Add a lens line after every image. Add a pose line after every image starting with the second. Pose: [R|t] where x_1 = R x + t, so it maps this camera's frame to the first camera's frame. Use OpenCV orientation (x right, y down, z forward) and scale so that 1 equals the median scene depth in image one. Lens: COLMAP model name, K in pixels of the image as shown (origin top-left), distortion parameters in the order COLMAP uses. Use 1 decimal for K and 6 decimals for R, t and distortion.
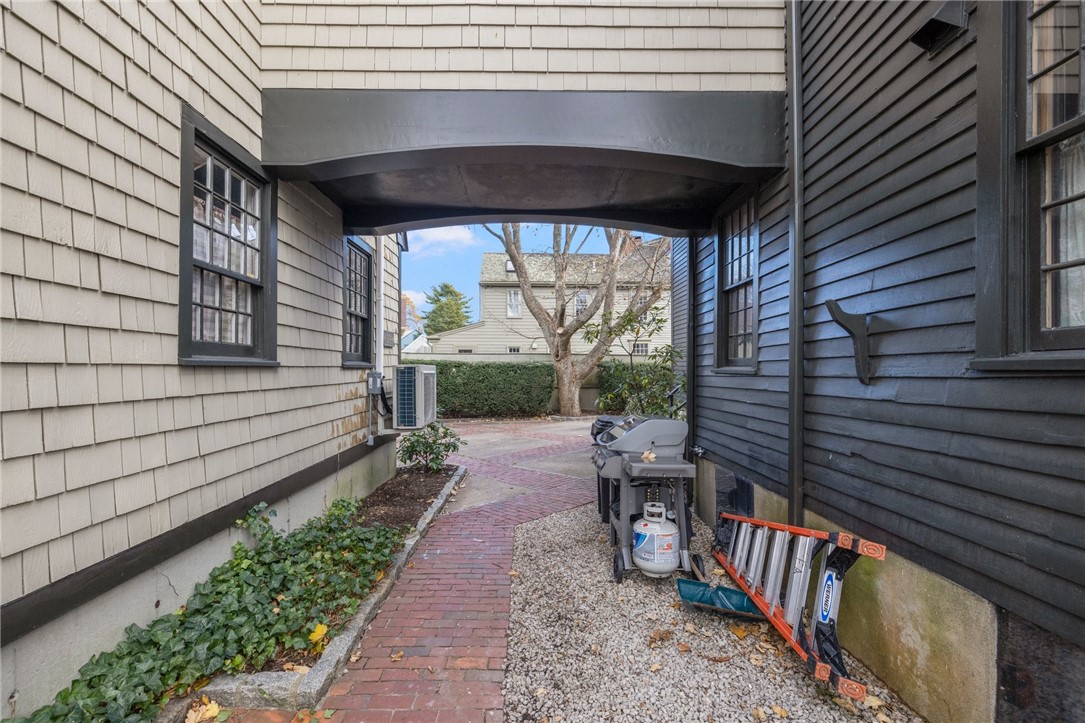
lens RADIAL K [[462.7, 0, 542.1], [0, 462.7, 376.7], [0, 0, 1]] dist [0.002179, 0.000689]
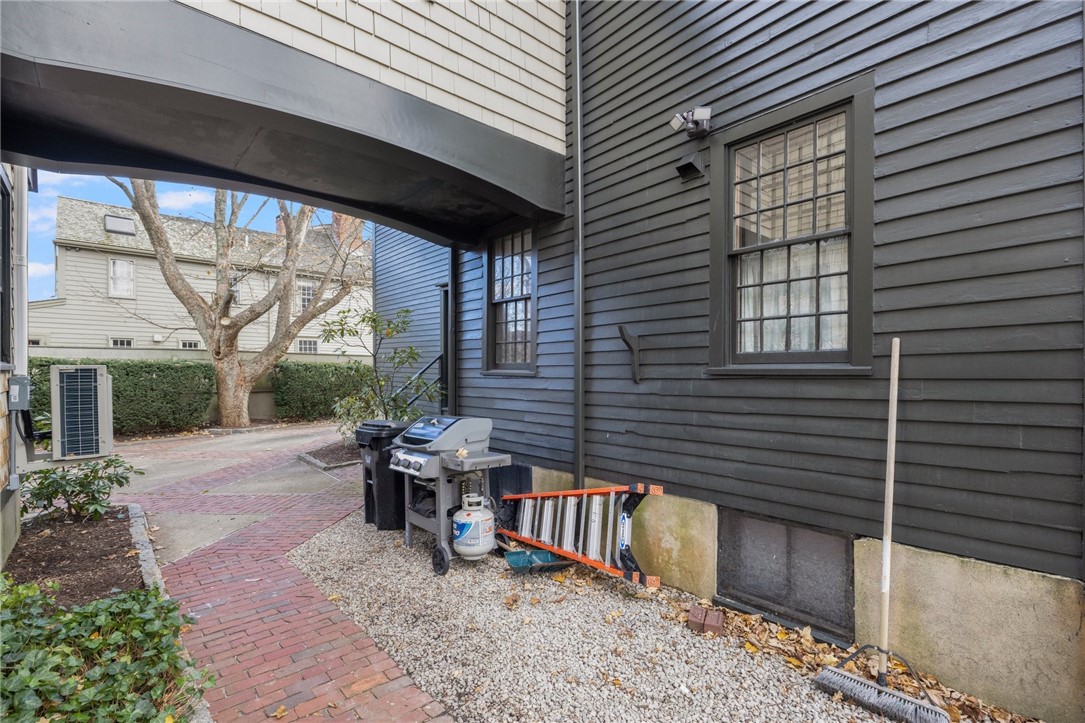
lens RADIAL K [[487.7, 0, 543.9], [0, 487.7, 385.7], [0, 0, 1]] dist [-0.003049, -0.000191]
pose [[0.759366, -0.021215, 0.650317, -0.387972], [0.009310, 0.999720, 0.021742, -0.009042], [-0.650597, -0.010456, 0.759352, 0.008102]]
